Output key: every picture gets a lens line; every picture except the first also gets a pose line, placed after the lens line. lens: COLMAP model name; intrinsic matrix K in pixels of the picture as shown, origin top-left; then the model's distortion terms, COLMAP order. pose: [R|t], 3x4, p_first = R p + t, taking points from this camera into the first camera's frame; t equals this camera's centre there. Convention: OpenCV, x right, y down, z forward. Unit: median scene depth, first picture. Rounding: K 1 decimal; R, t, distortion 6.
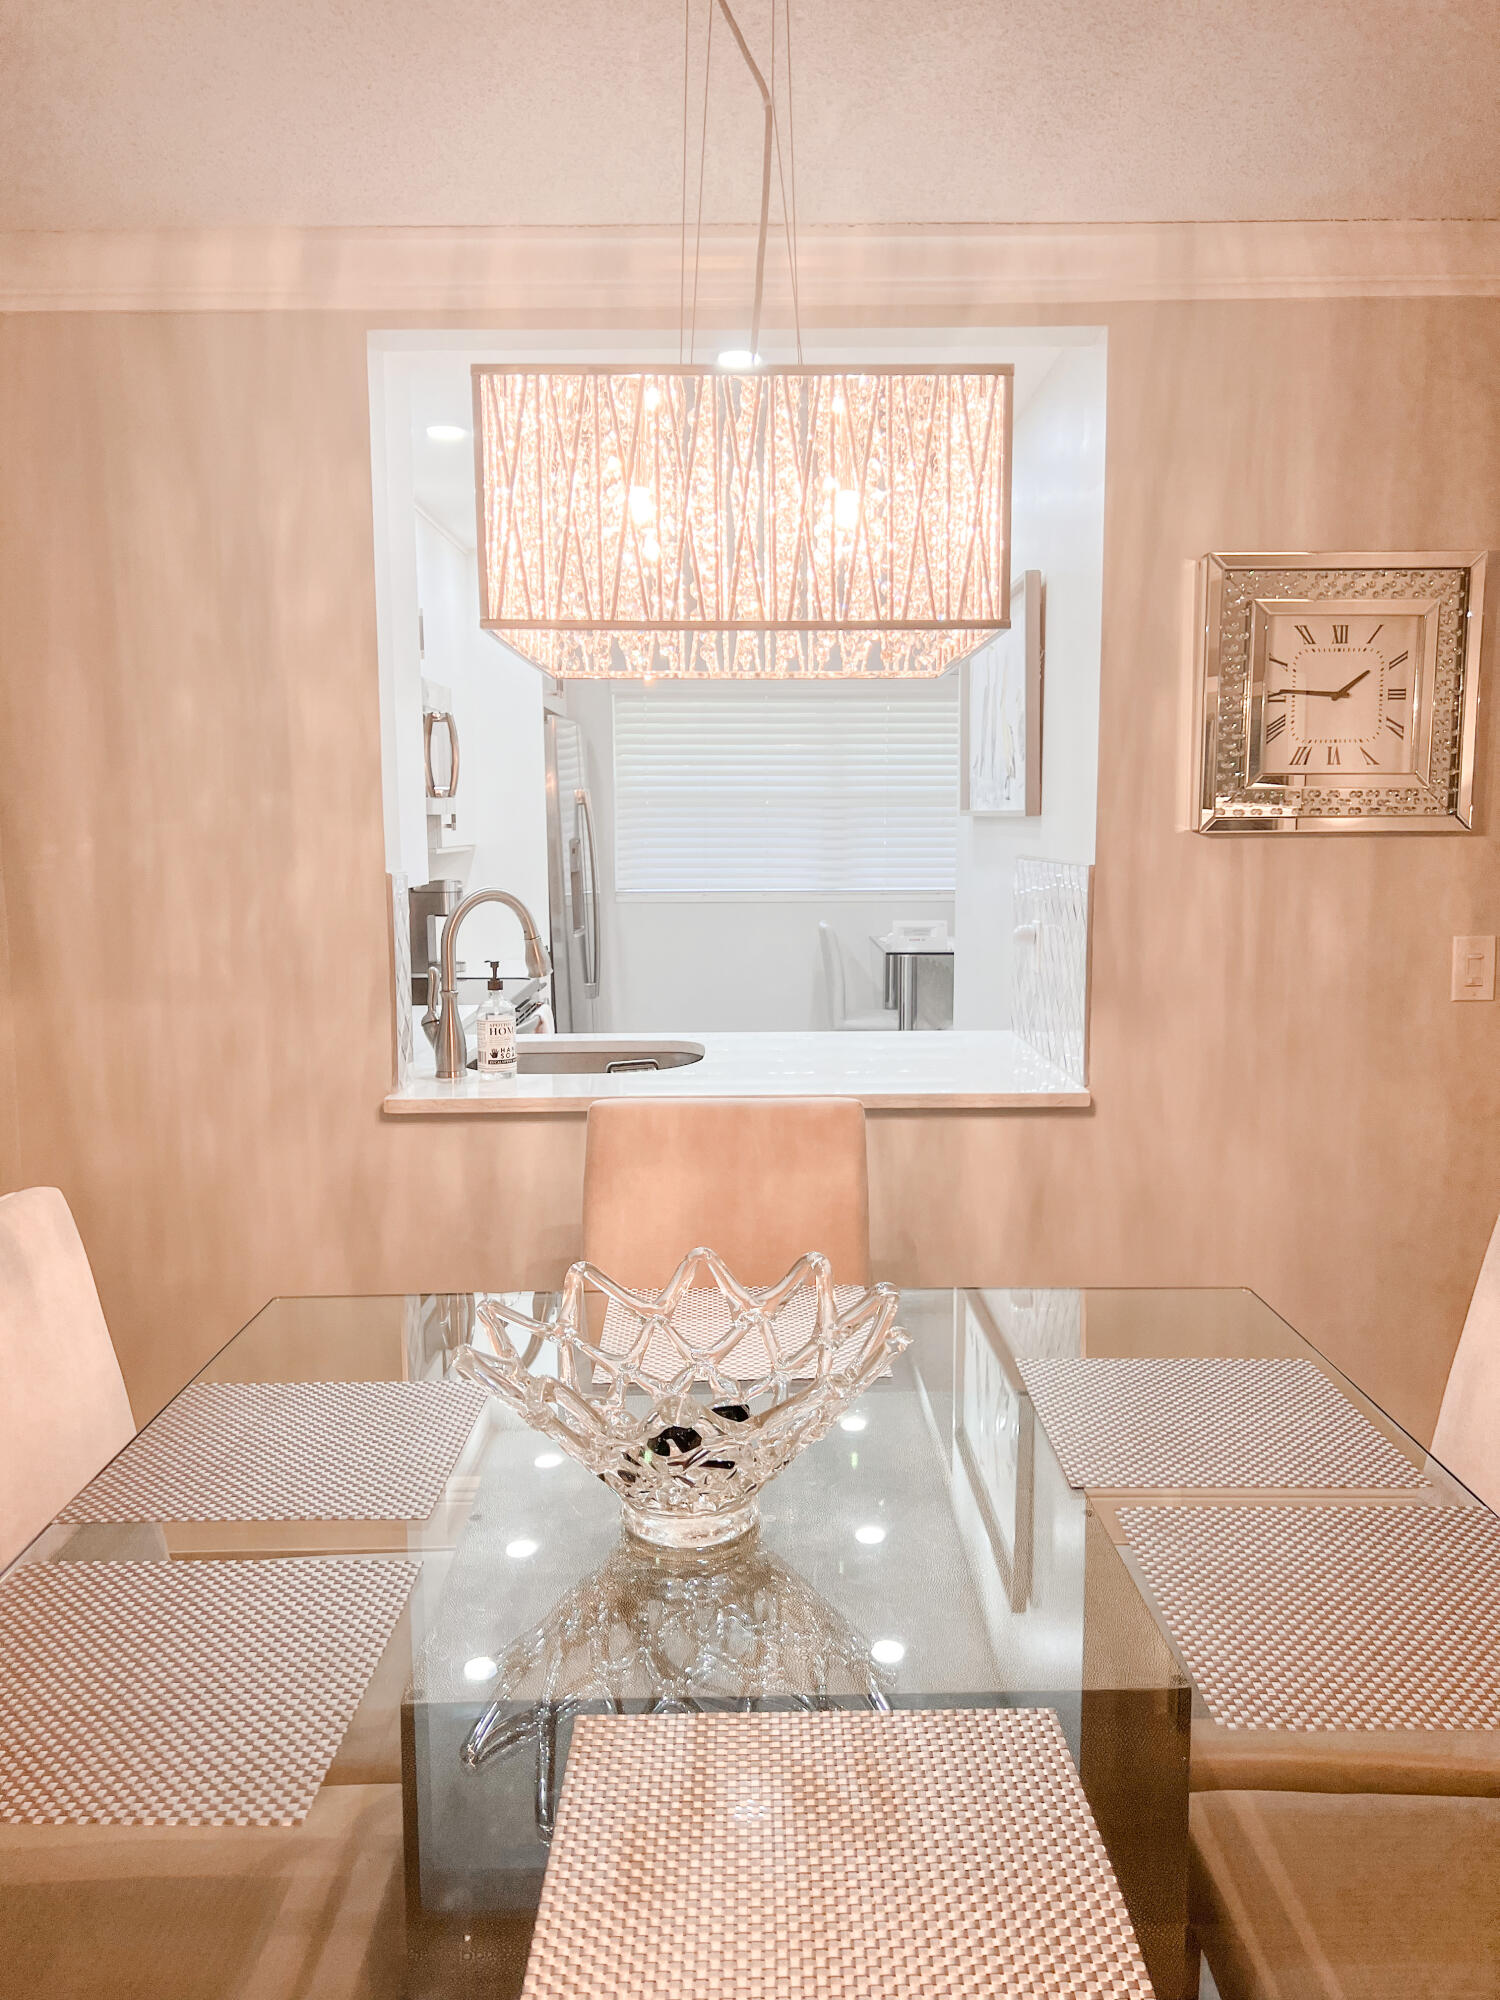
lens RADIAL K [[1496.4, 0, 757.7], [0, 1496.4, 986.5], [0, 0, 1]] dist [0.011850, -0.001347]
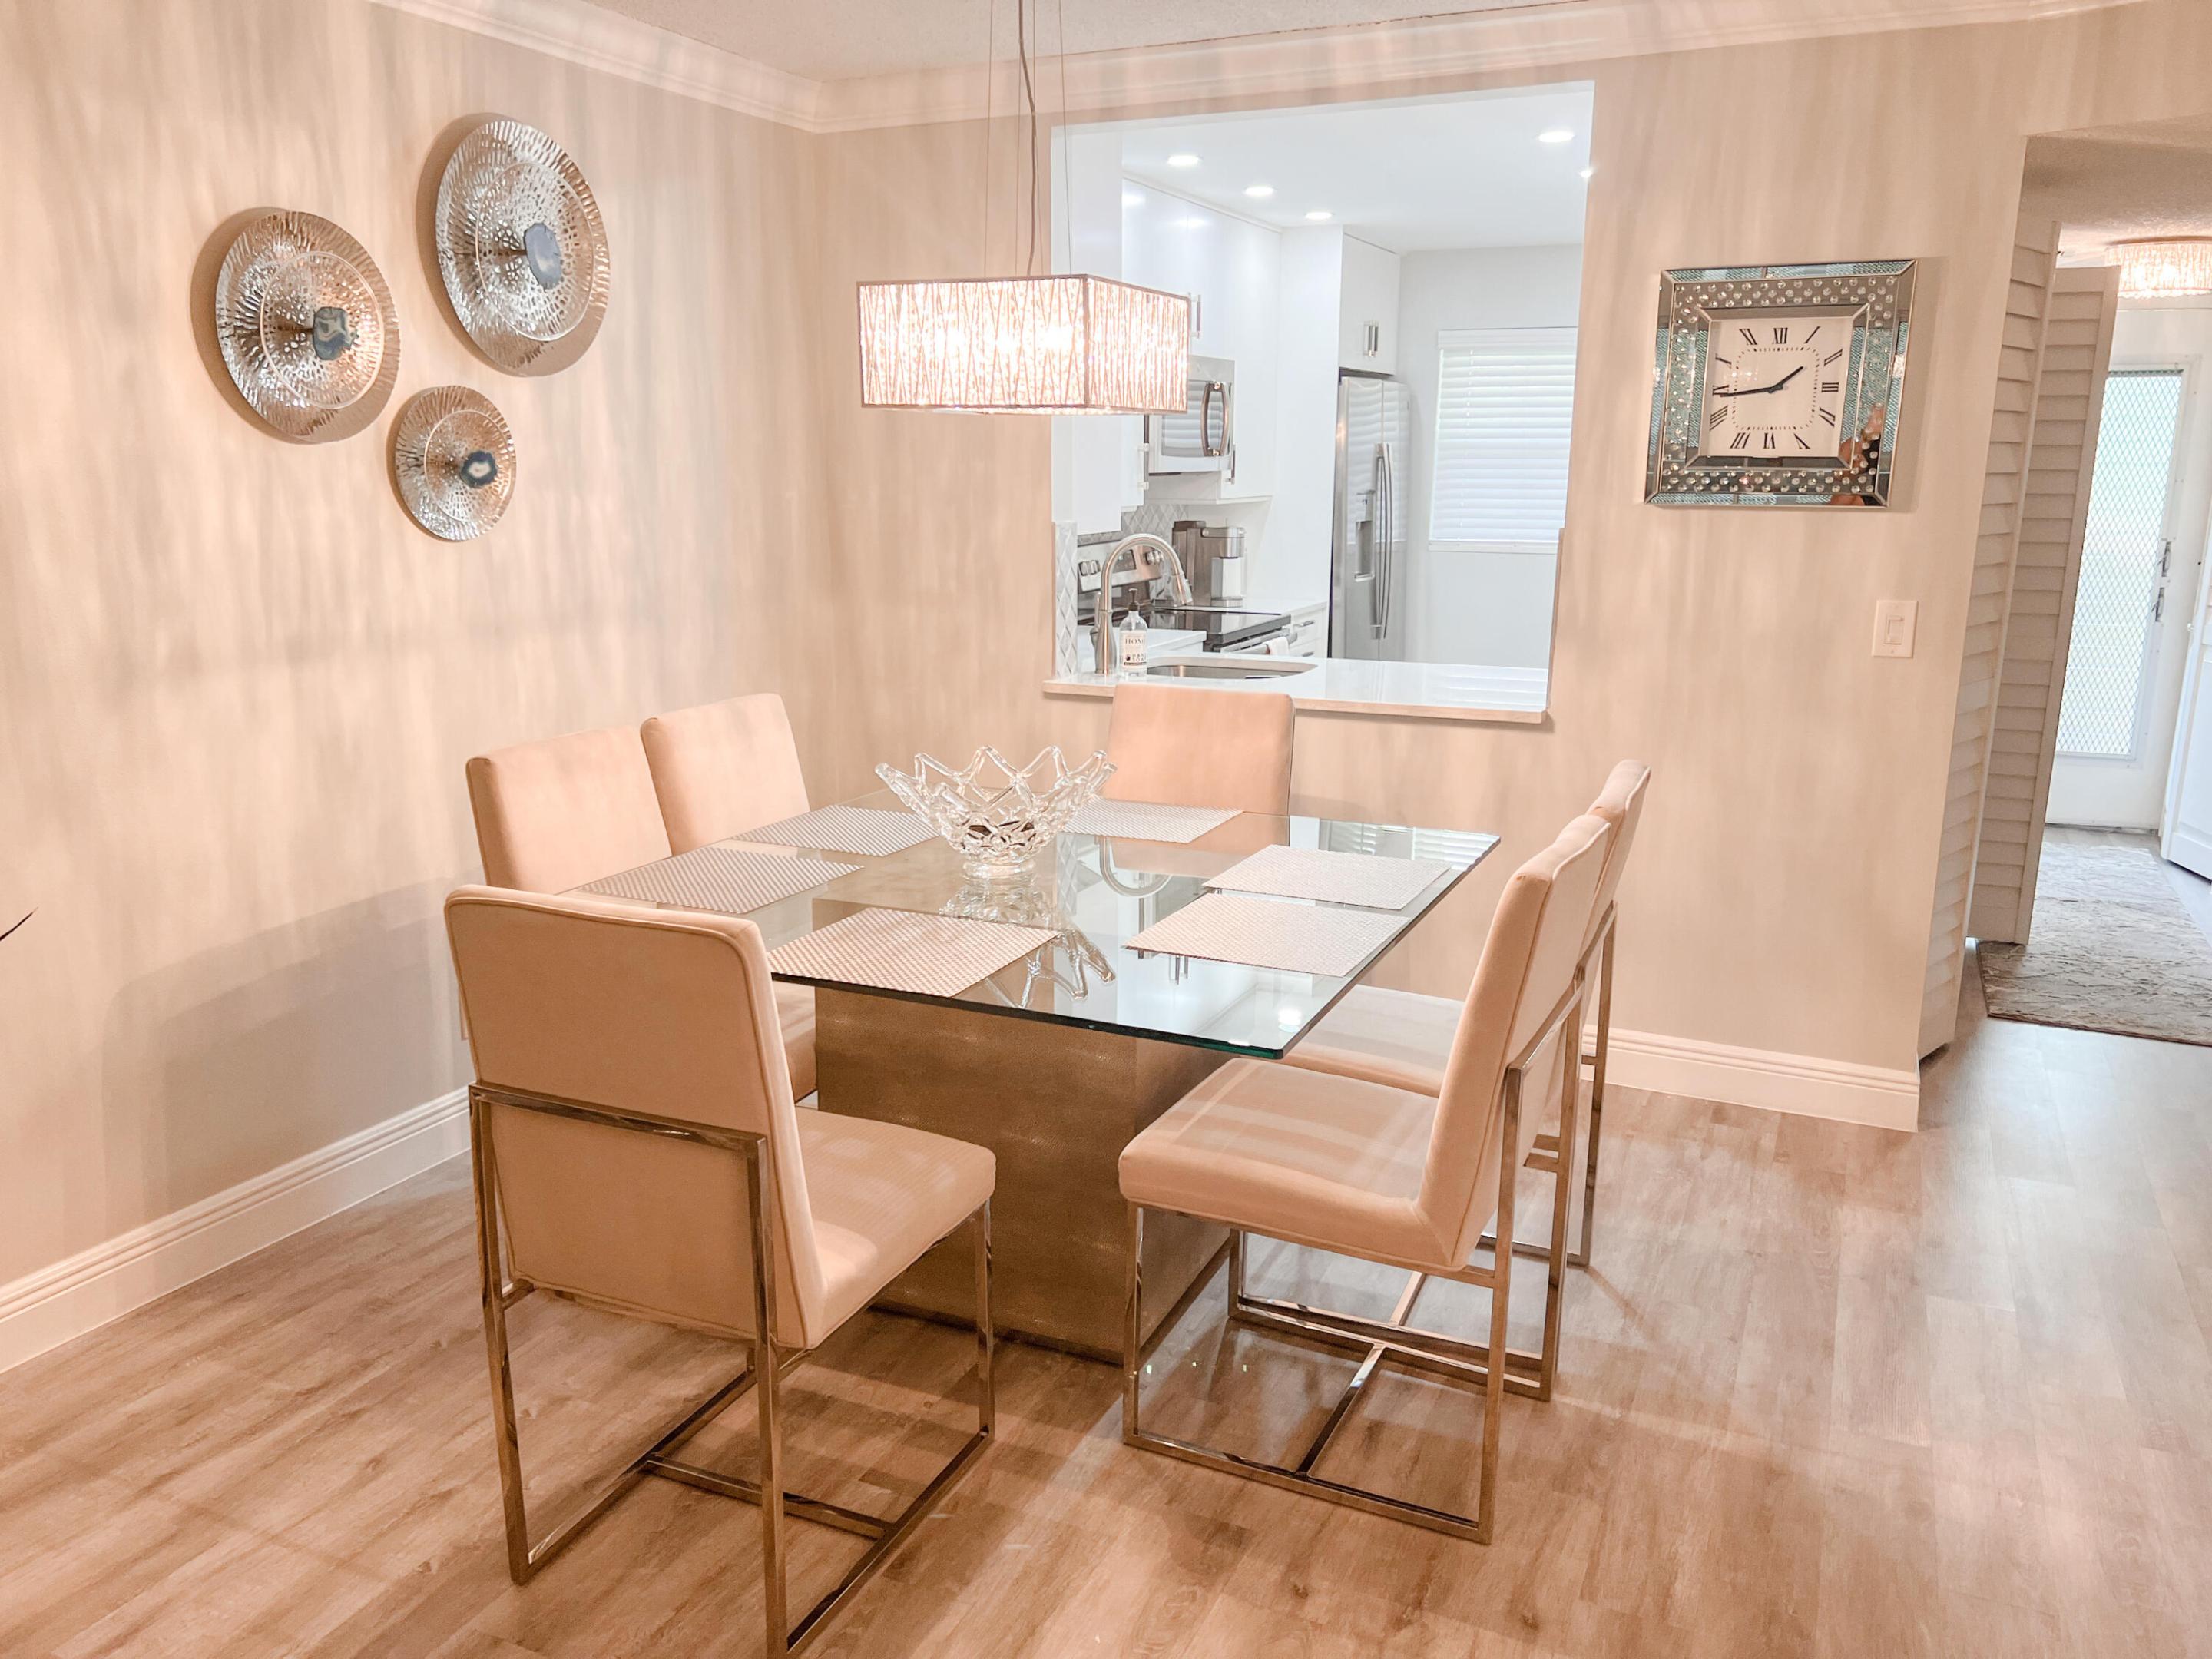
lens RADIAL K [[1655.0, 0, 1106.0], [0, 1655.0, 829.5], [0, 0, 1]] dist [0.011850, -0.001347]
pose [[0.908986, 0.100171, -0.404612, 0.468582], [-0.055717, 0.991183, 0.120220, 0.021822], [0.413087, -0.086734, 0.906552, -0.427906]]
